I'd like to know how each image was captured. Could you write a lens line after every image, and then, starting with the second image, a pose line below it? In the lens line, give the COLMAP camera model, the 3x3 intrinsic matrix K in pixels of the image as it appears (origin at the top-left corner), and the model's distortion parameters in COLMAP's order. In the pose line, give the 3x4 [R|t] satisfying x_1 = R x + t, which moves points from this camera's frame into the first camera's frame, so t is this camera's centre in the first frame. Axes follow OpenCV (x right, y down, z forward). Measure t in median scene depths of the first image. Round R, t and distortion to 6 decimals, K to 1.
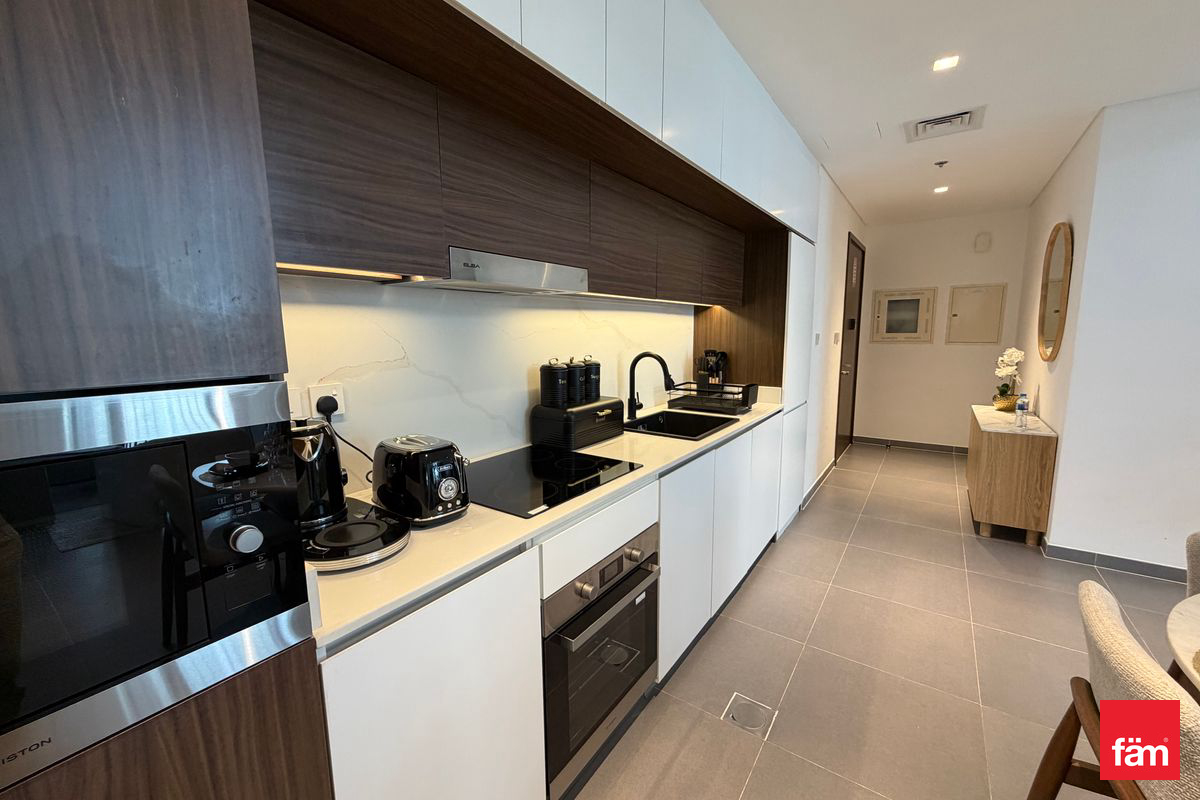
lens RADIAL K [[474.6, 0, 596.2], [0, 474.6, 392.0], [0, 0, 1]] dist [0.003865, 0.000032]
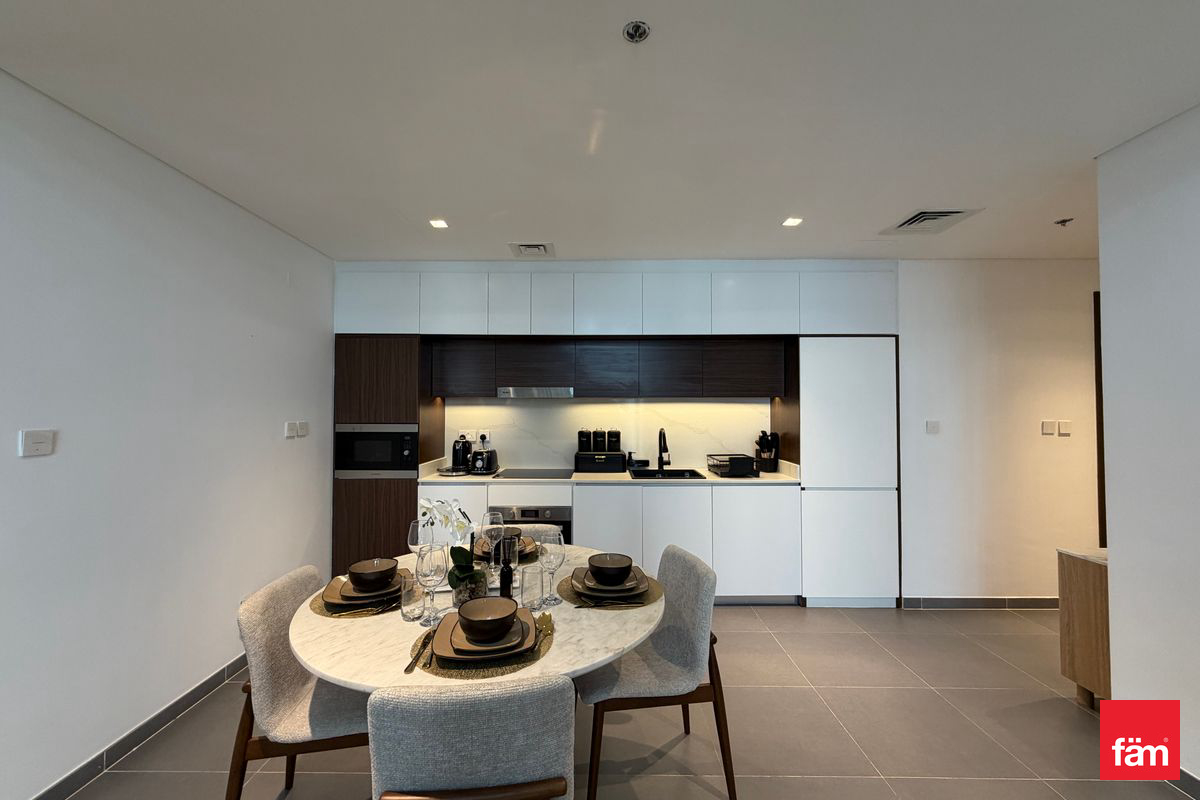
lens RADIAL K [[474.6, 0, 605.2], [0, 474.6, 408.6], [0, 0, 1]] dist [0.003865, 0.000032]
pose [[0.589323, 0.011630, -0.807814, 1.493950], [-0.110712, 0.991626, -0.066491, -0.024472], [0.800276, 0.128619, 0.585675, -0.126735]]
